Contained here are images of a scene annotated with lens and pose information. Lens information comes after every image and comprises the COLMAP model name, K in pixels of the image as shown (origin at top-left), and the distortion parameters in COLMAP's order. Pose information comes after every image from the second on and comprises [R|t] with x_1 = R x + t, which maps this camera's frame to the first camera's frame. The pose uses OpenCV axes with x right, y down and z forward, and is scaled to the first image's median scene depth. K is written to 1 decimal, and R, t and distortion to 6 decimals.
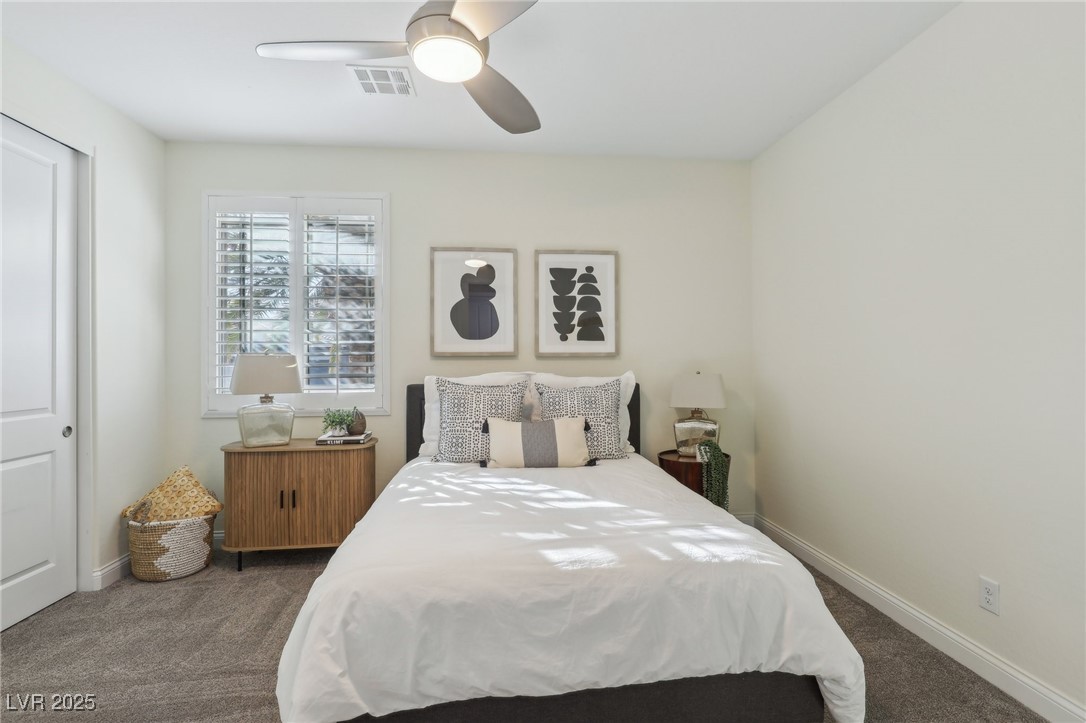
lens RADIAL K [[519.4, 0, 546.2], [0, 519.4, 355.2], [0, 0, 1]] dist [-0.016279, -0.000212]
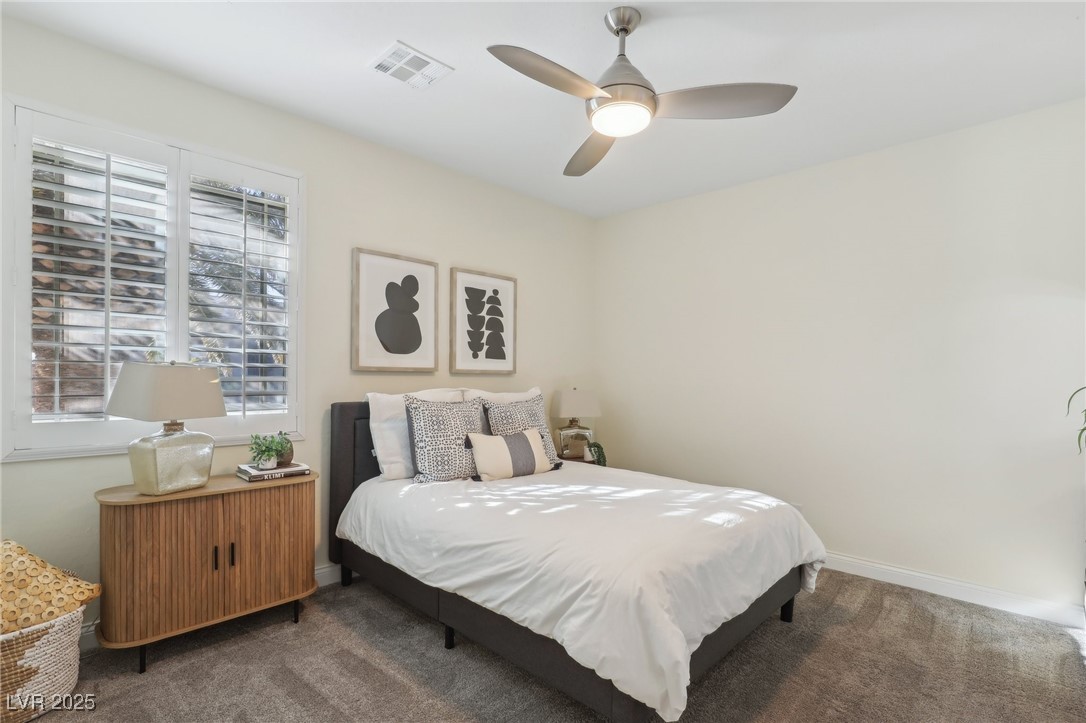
lens RADIAL K [[526.7, 0, 554.1], [0, 526.7, 382.3], [0, 0, 1]] dist [-0.011635, 0.000684]
pose [[0.764324, 0.006003, 0.644805, -0.562764], [-0.021503, 0.999638, 0.016182, -0.000010], [-0.644474, -0.026233, 0.764176, 0.094104]]
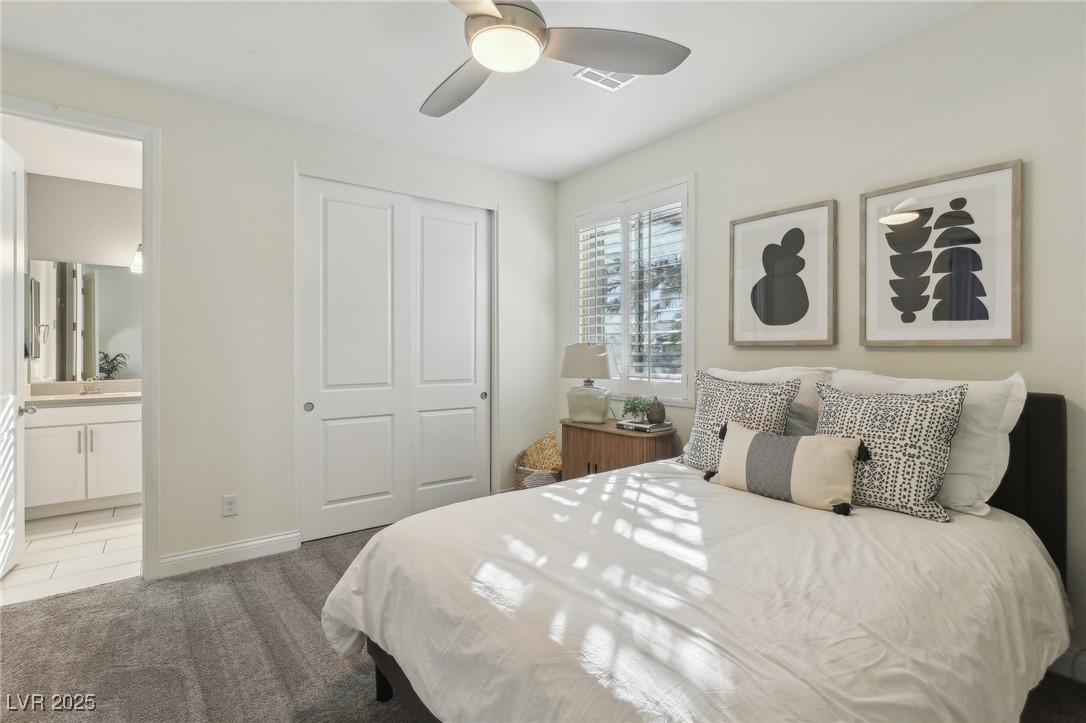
lens RADIAL K [[514.1, 0, 542.9], [0, 514.1, 346.8], [0, 0, 1]] dist [-0.009312, 0.000263]
pose [[0.515408, 0.001234, -0.856944, 0.373278], [0.004440, 0.999982, 0.004110, -0.001256], [0.856934, -0.005924, 0.515393, 0.290223]]
